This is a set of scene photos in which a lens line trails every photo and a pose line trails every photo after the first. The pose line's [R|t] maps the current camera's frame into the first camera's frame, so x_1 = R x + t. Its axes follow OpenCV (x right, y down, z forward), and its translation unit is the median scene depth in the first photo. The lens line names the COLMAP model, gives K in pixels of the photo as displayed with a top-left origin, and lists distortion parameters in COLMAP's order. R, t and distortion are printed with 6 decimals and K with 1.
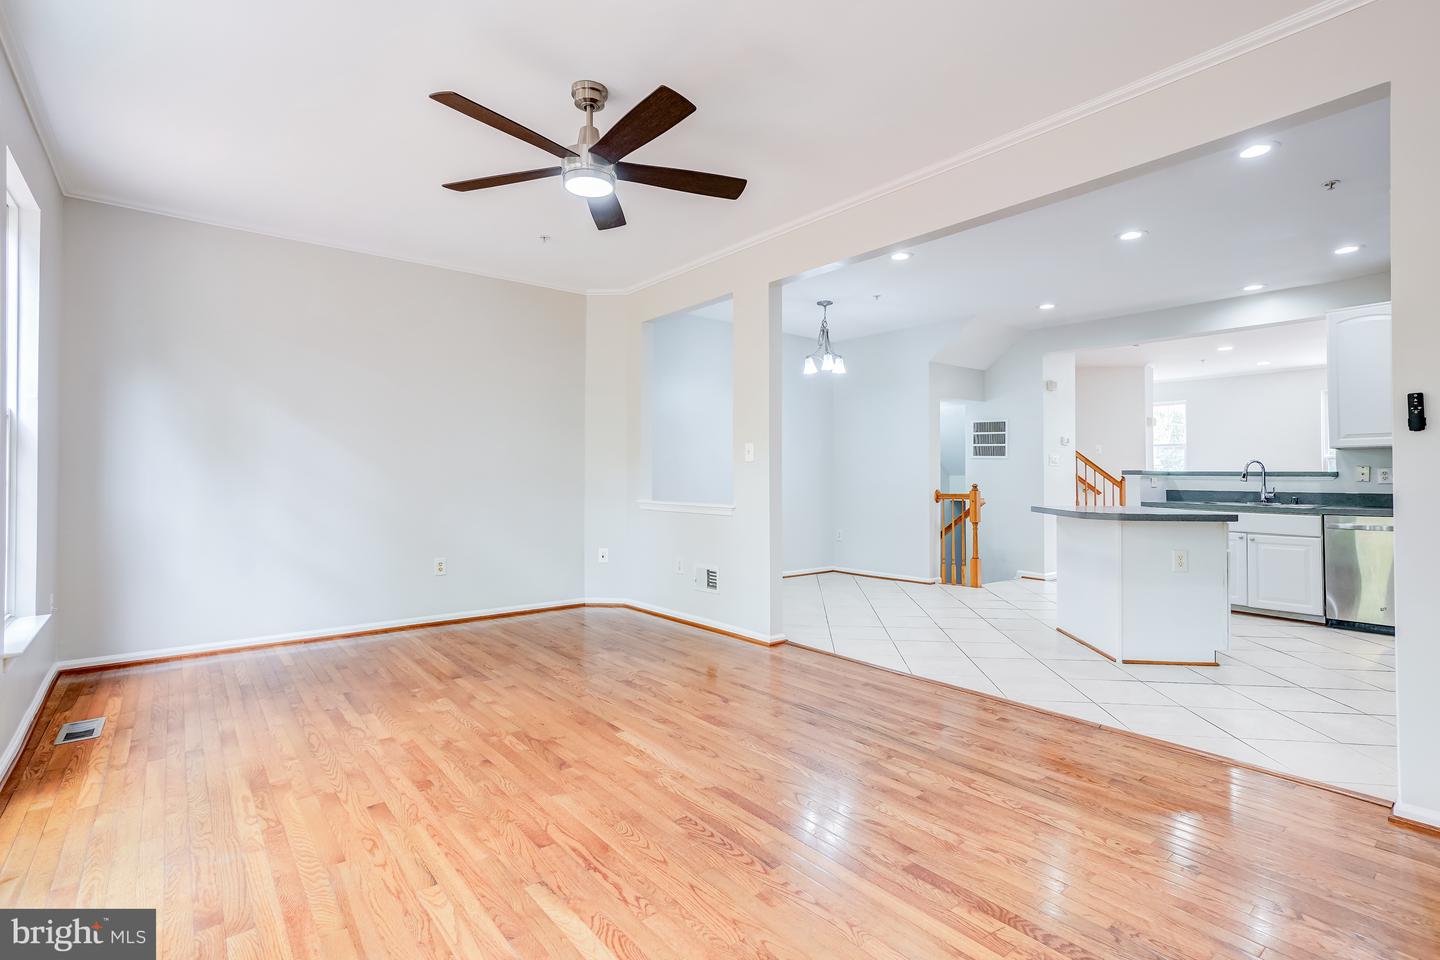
lens RADIAL K [[668.7, 0, 720.0], [0, 668.7, 480.0], [0, 0, 1]] dist [-0.000290, -0.000080]
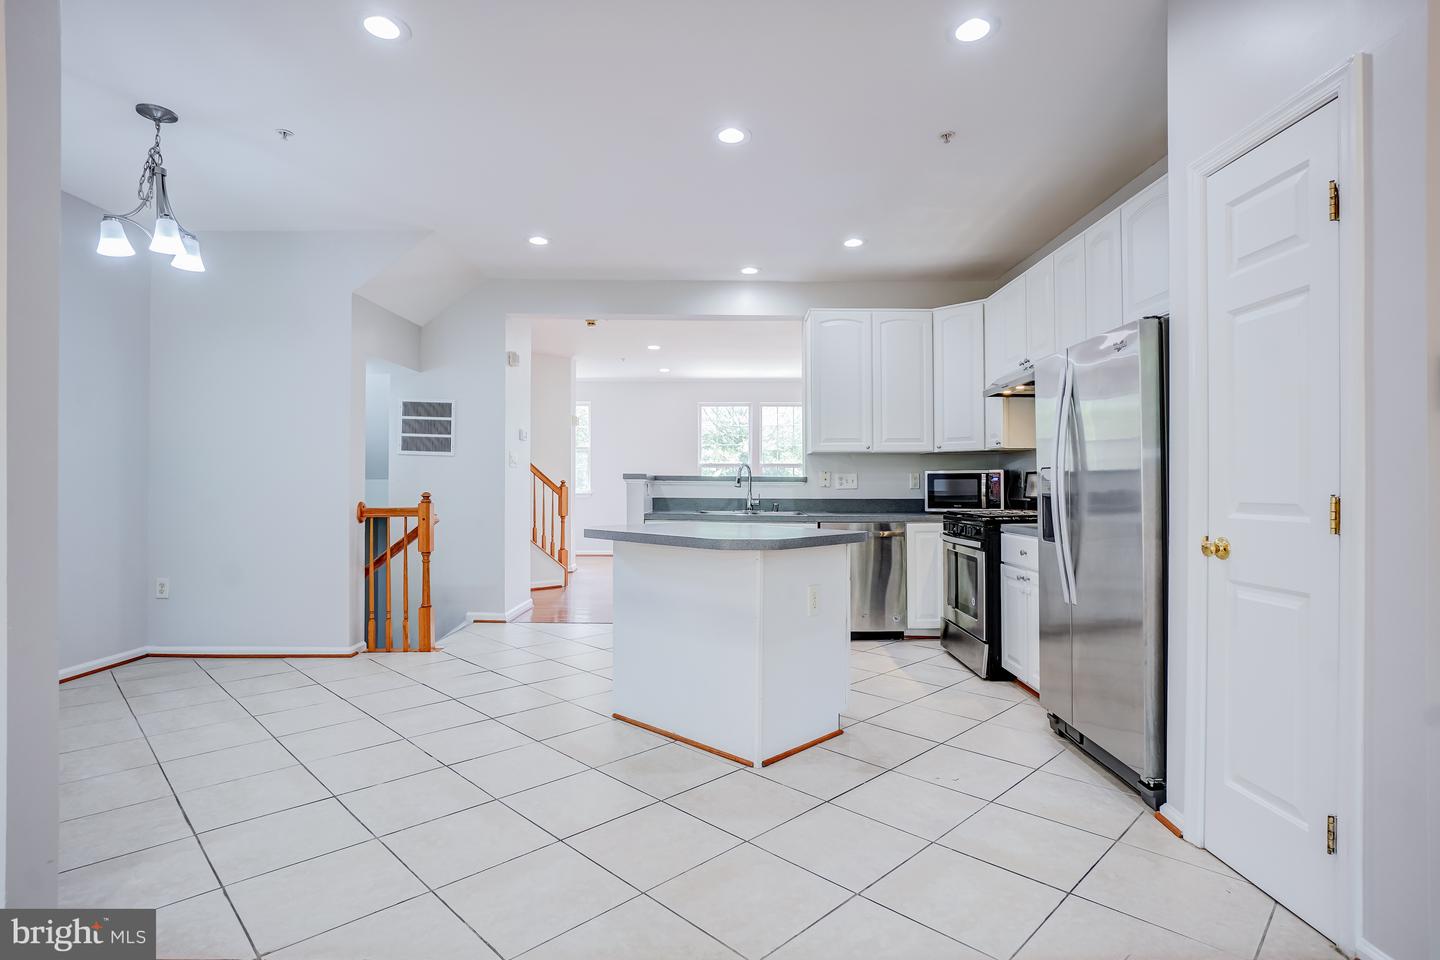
lens RADIAL K [[720.5, 0, 720.0], [0, 720.5, 480.0], [0, 0, 1]] dist [-0.027208, 0.000660]
pose [[0.625351, 0.004768, 0.780329, 0.017923], [0.001707, 0.999971, -0.007478, -0.000390], [-0.780341, 0.006009, 0.625325, 0.373290]]
